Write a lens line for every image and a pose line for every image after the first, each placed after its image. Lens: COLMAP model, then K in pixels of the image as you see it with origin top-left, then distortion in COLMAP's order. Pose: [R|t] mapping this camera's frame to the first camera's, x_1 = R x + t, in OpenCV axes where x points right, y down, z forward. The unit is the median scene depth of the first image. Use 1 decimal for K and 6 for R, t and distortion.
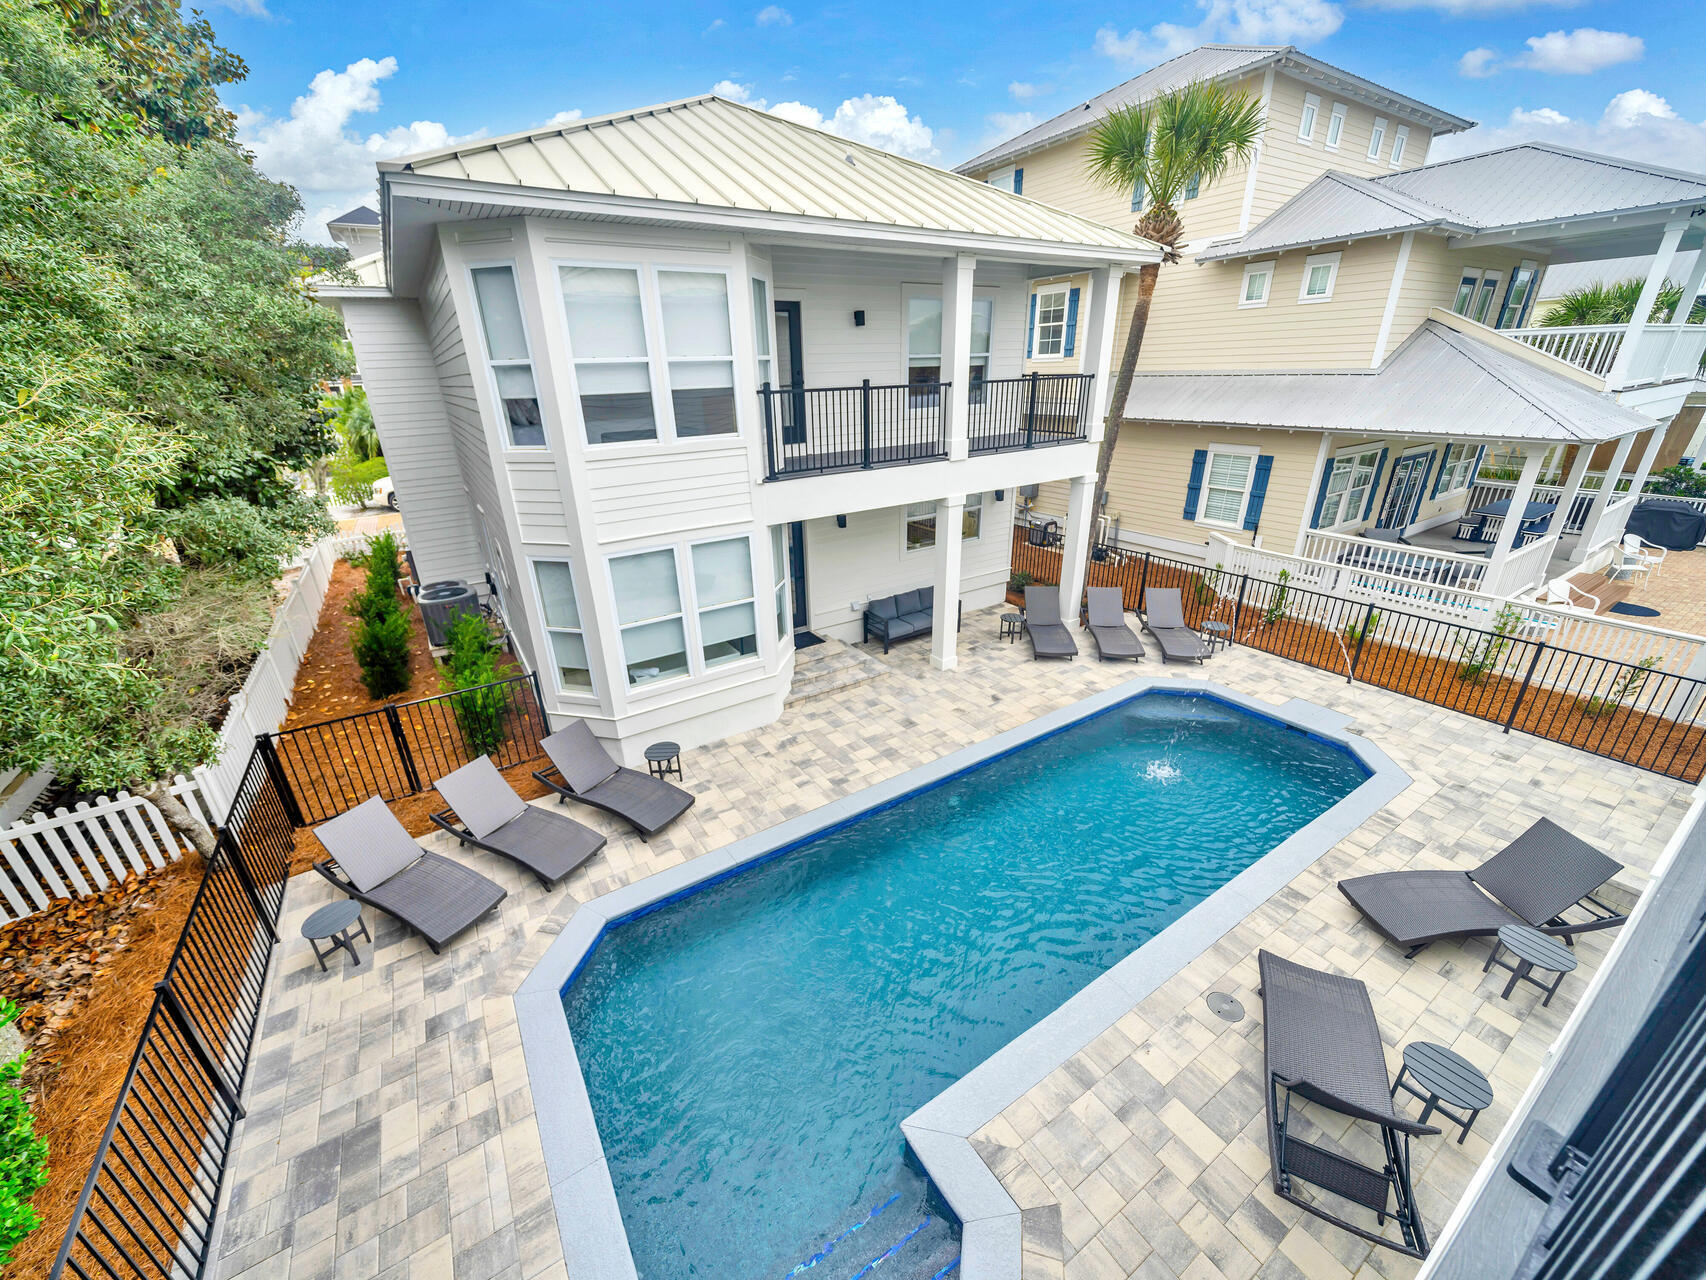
lens RADIAL K [[661.1, 0, 853.0], [0, 661.1, 640.0], [0, 0, 1]] dist [0.029742, 0.000057]
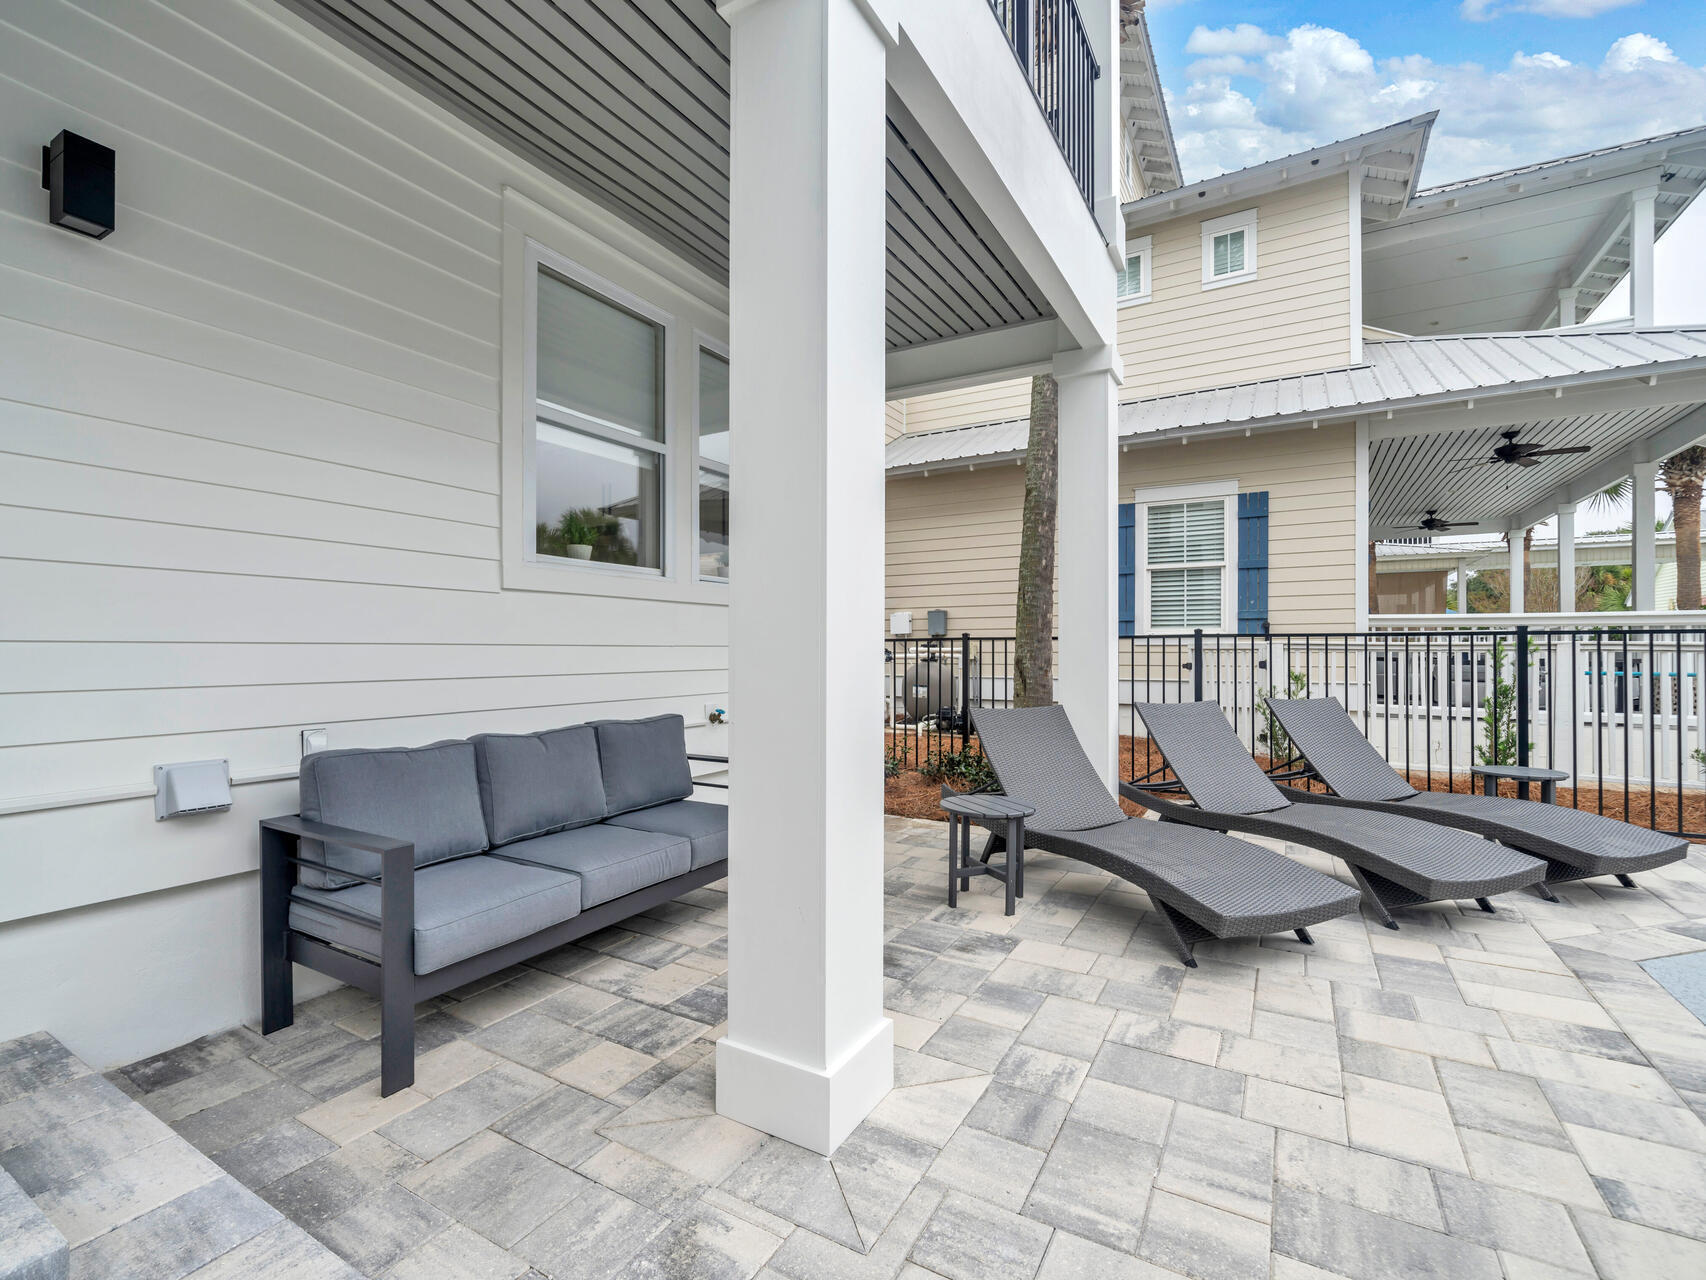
lens RADIAL K [[762.3, 0, 844.1], [0, 762.3, 638.3], [0, 0, 1]] dist [-0.001189, -0.000151]
pose [[0.895861, 0.028301, 0.443432, 0.061899], [0.149619, 0.920478, -0.361019, 0.004502], [-0.418386, 0.389769, 0.820386, 0.788497]]
